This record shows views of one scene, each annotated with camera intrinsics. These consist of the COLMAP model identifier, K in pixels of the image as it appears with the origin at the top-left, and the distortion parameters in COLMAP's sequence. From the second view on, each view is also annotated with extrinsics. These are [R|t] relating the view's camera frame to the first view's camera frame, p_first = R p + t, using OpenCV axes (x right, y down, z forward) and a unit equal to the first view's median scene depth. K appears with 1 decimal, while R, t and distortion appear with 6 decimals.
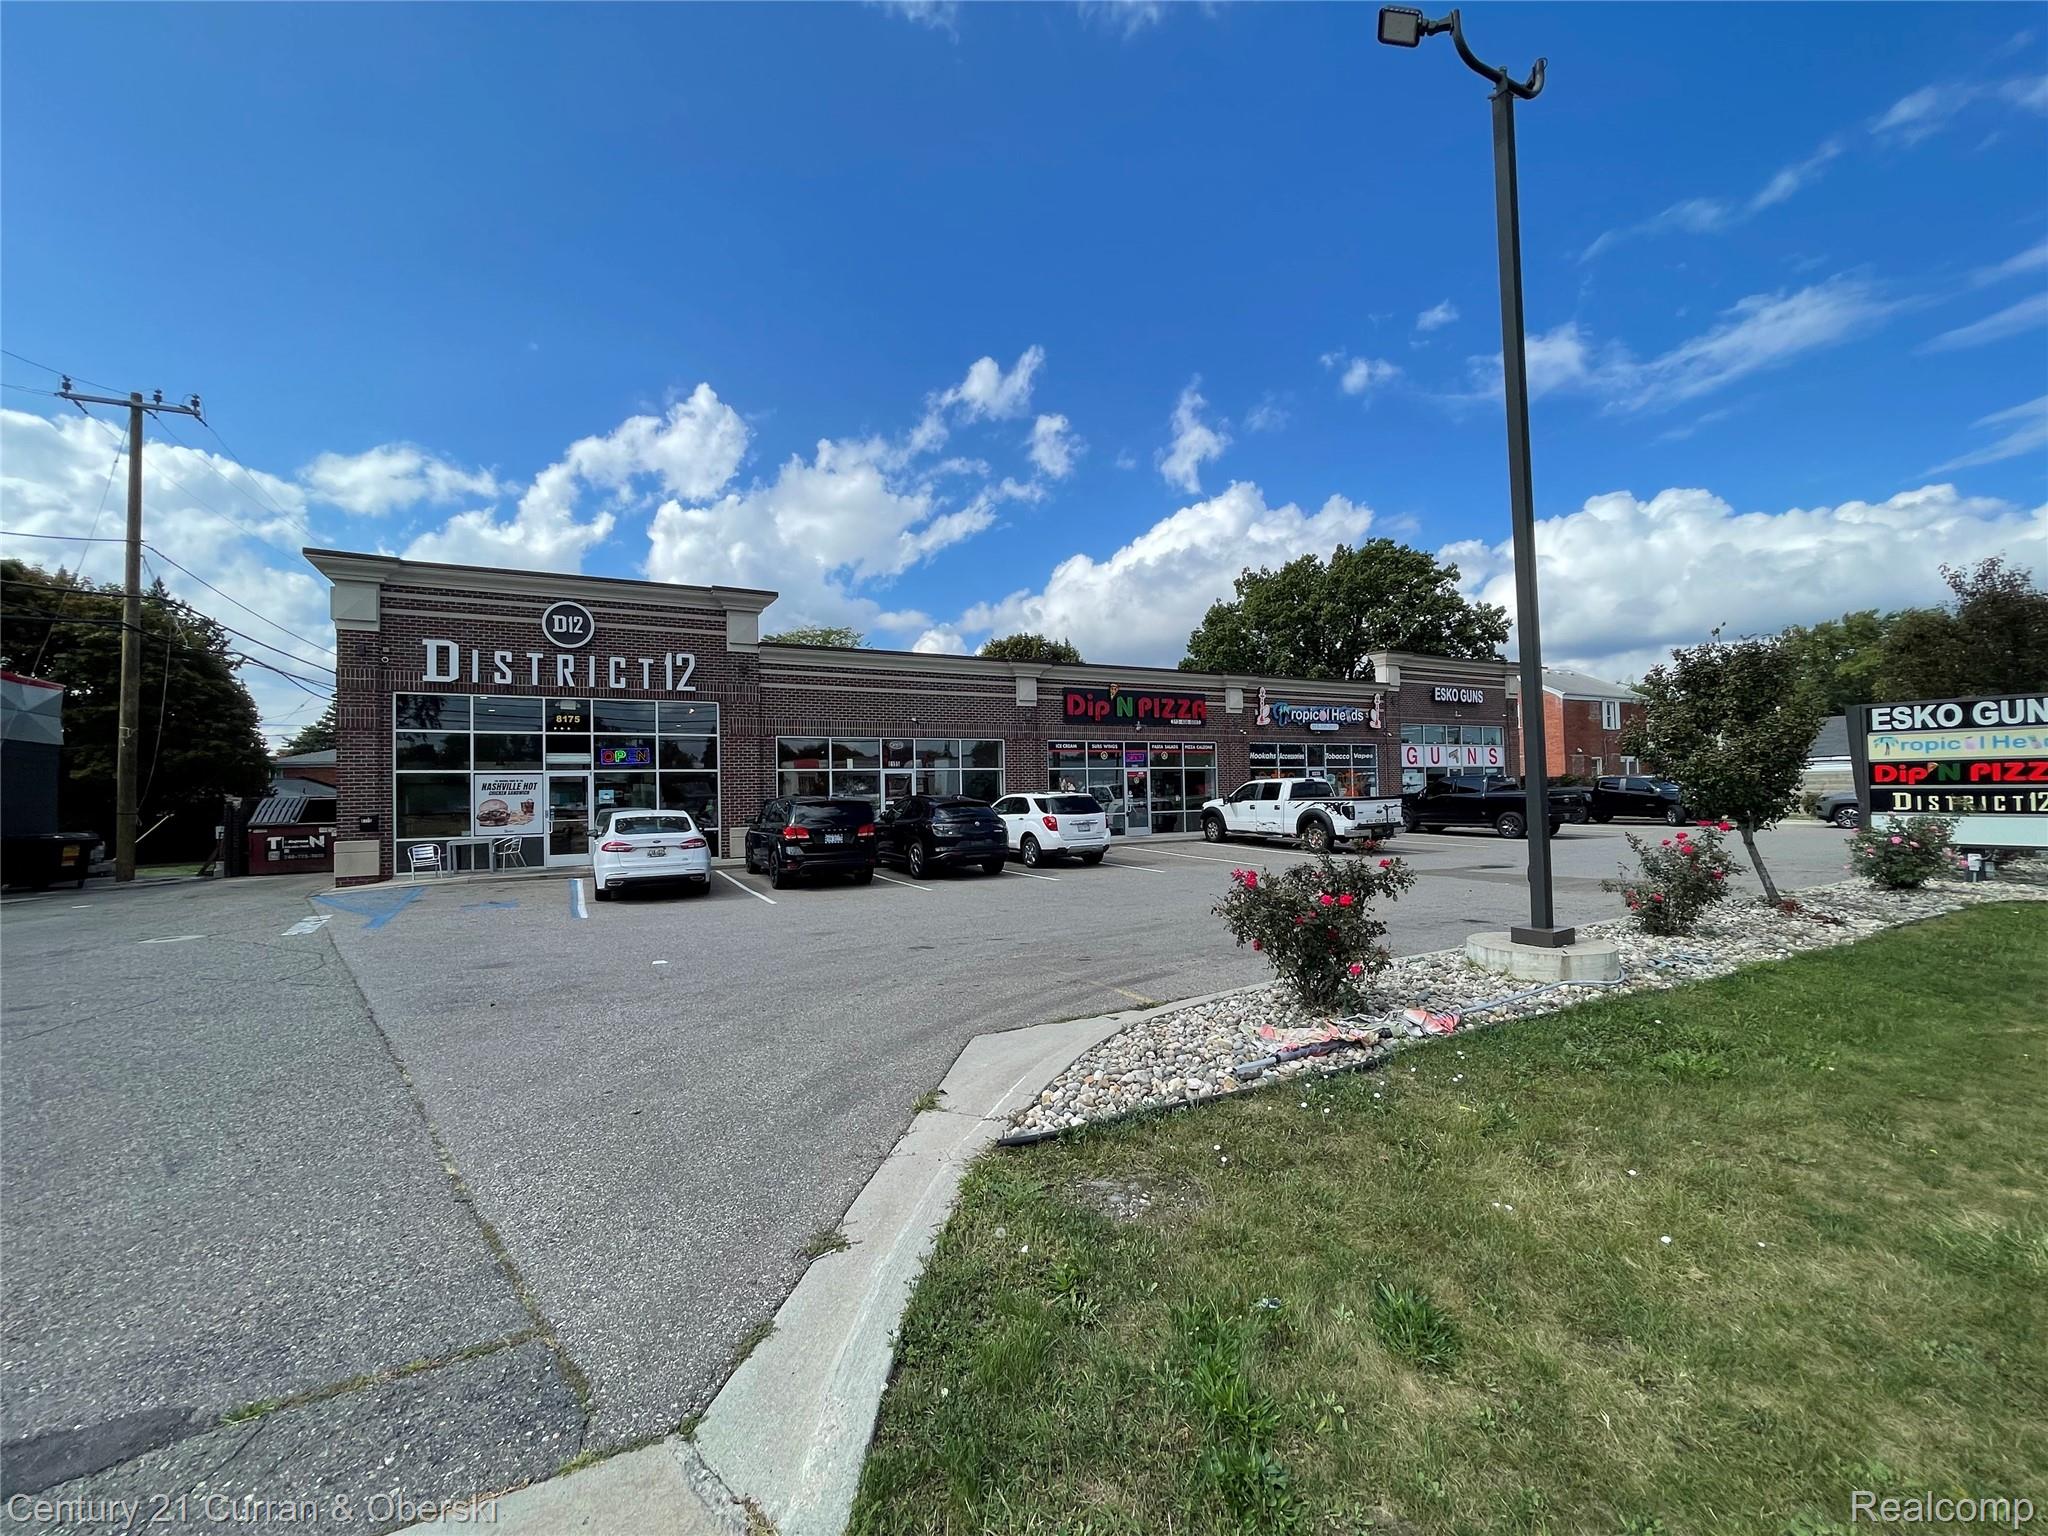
lens RADIAL K [[825.5, 0, 1024.3], [0, 825.5, 767.8], [0, 0, 1]] dist [-0.001888, -0.000274]
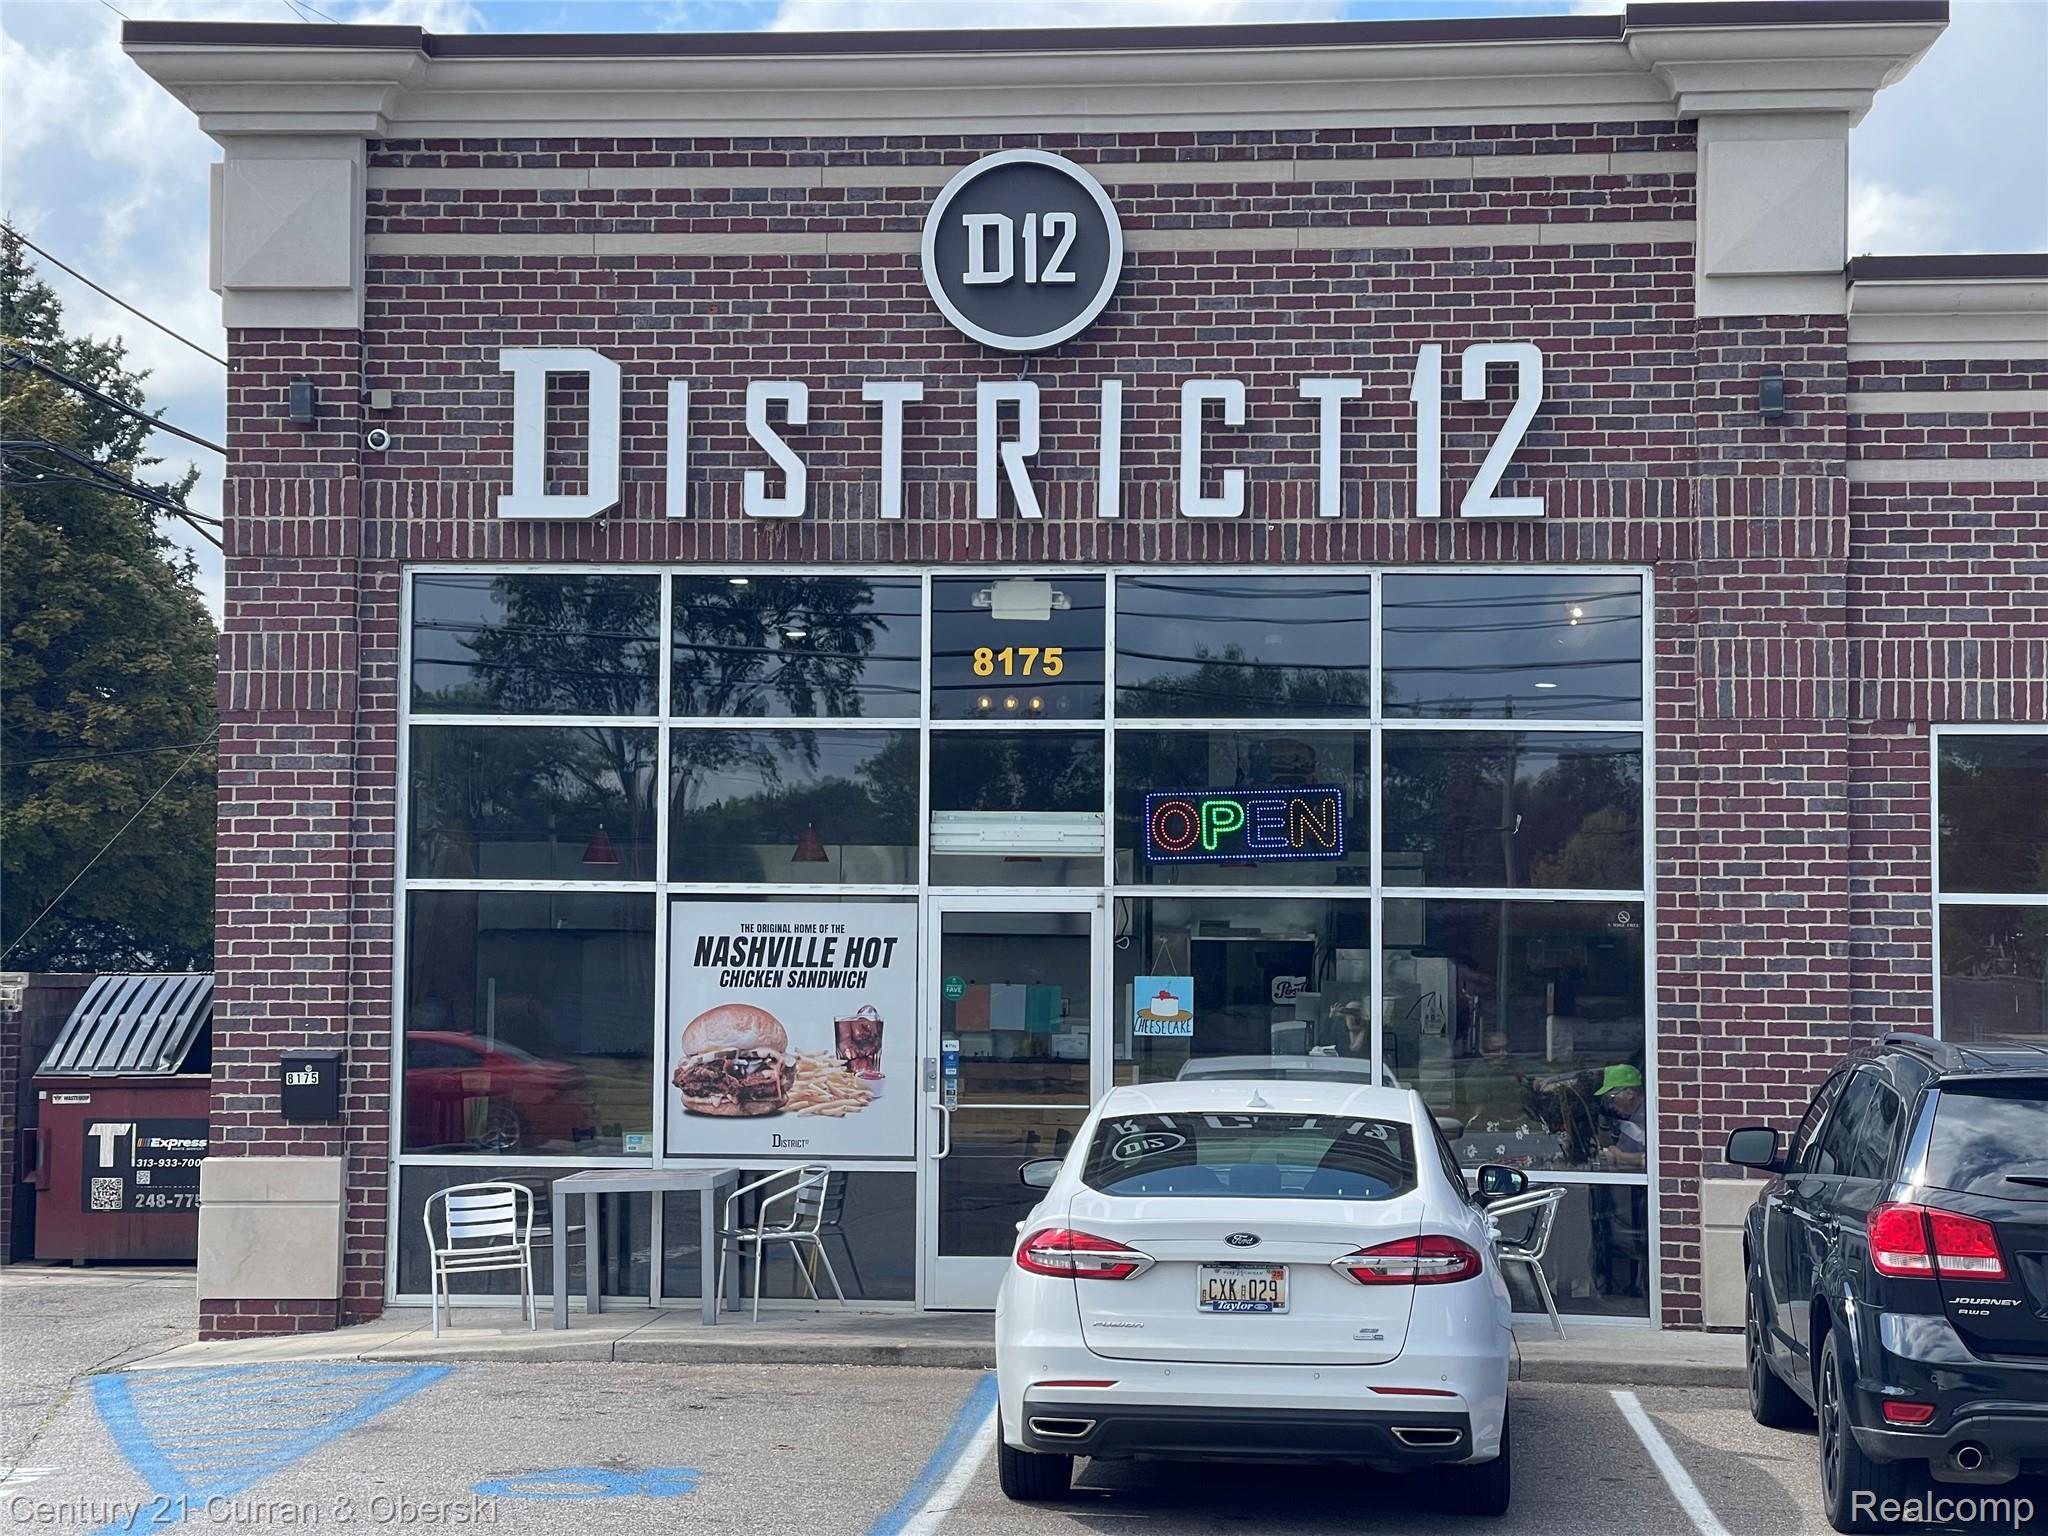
lens RADIAL K [[3747.1, 0, 1021.4], [0, 3747.1, 758.1], [0, 0, 1]] dist [0.237035, 0.000000]
pose [[0.834042, -0.006355, -0.551665, 0.022835], [-0.011277, 0.999528, -0.028563, -0.002622], [0.551586, 0.030044, 0.833577, 0.137004]]
